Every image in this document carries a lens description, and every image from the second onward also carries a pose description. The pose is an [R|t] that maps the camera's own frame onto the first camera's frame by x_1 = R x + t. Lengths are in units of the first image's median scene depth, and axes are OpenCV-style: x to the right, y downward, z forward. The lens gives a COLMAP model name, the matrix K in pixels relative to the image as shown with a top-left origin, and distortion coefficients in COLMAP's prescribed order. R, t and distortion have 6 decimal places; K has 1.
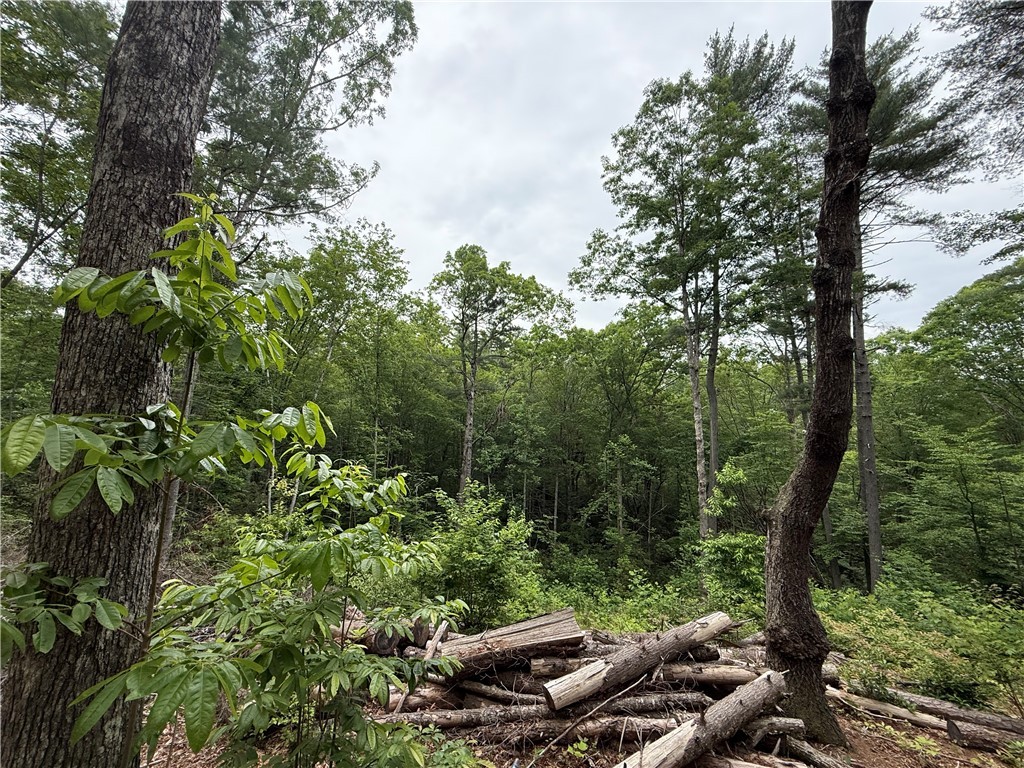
lens RADIAL K [[406.3, 0, 510.9], [0, 406.3, 386.8], [0, 0, 1]] dist [0.000644, -0.000033]
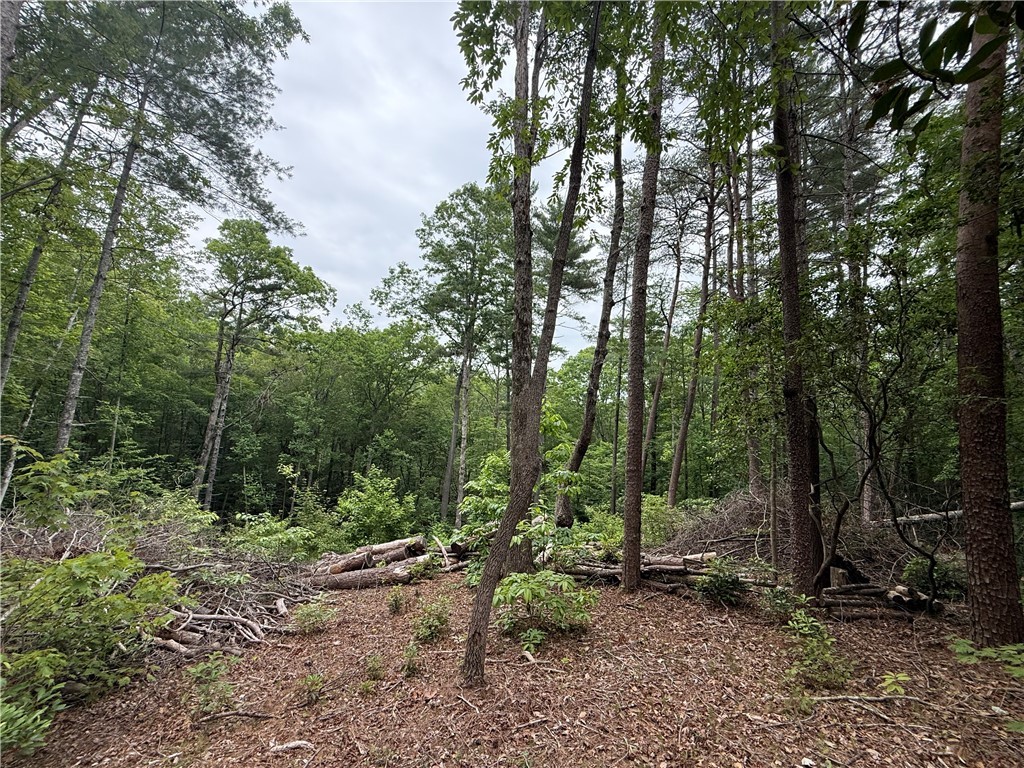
lens RADIAL K [[406.3, 0, 510.9], [0, 406.3, 386.8], [0, 0, 1]] dist [0.000644, -0.000033]
pose [[0.751031, 0.111043, 0.650862, -0.334488], [-0.127841, 0.991558, -0.021653, -0.036270], [-0.647772, -0.066945, 0.758887, -0.179513]]
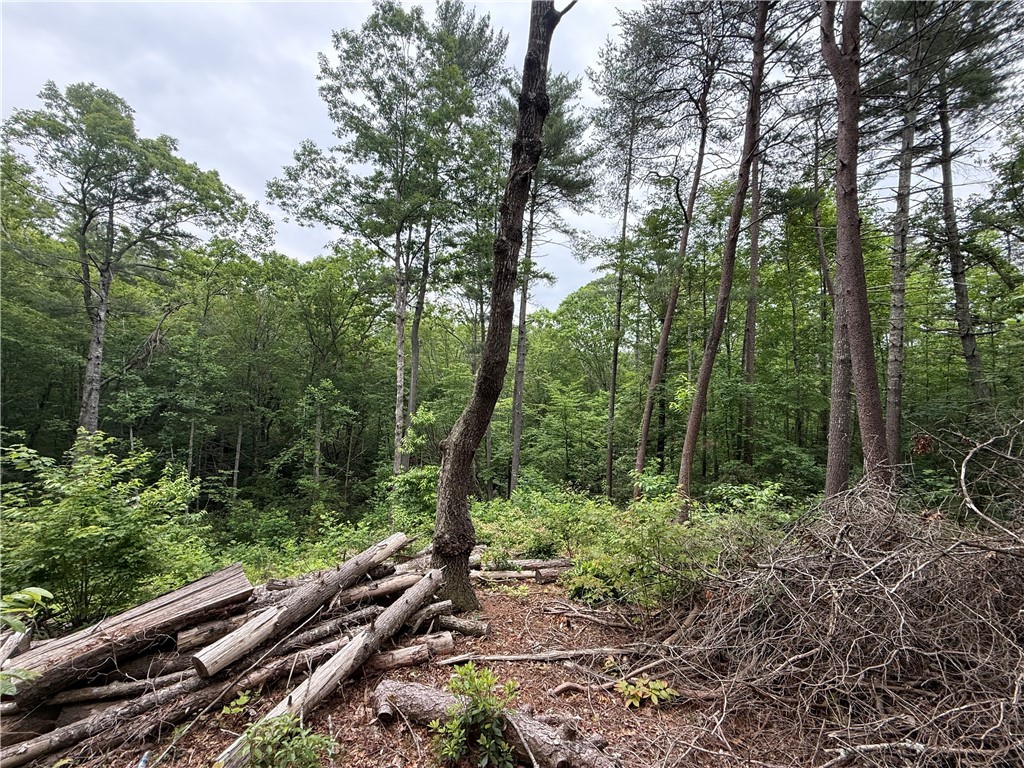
lens RADIAL K [[406.3, 0, 510.9], [0, 406.3, 386.8], [0, 0, 1]] dist [0.000644, -0.000033]
pose [[0.769941, 0.024001, 0.637663, 0.007487], [-0.105955, 0.990229, 0.090663, 0.005661], [-0.629256, -0.137369, 0.764962, 0.001376]]
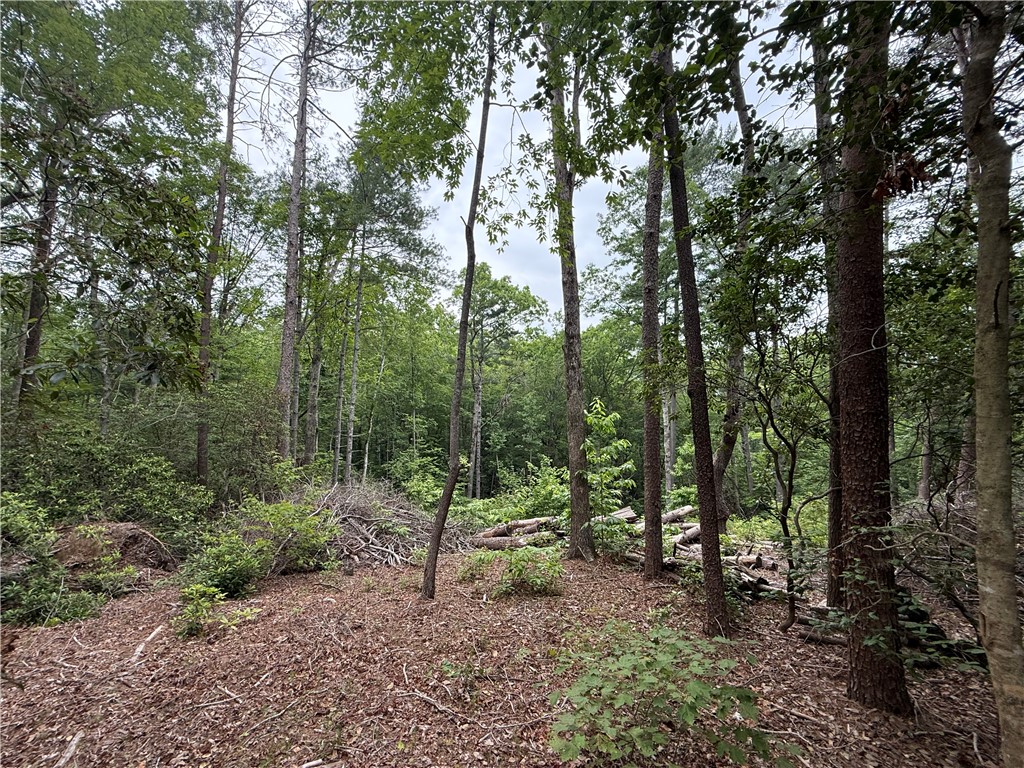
lens RADIAL K [[406.3, 0, 510.9], [0, 406.3, 386.8], [0, 0, 1]] dist [0.000644, -0.000033]
pose [[0.995077, -0.009179, 0.098676, -0.194716], [0.003974, 0.998597, 0.052811, -0.073702], [-0.099022, -0.052159, 0.993717, -0.320078]]
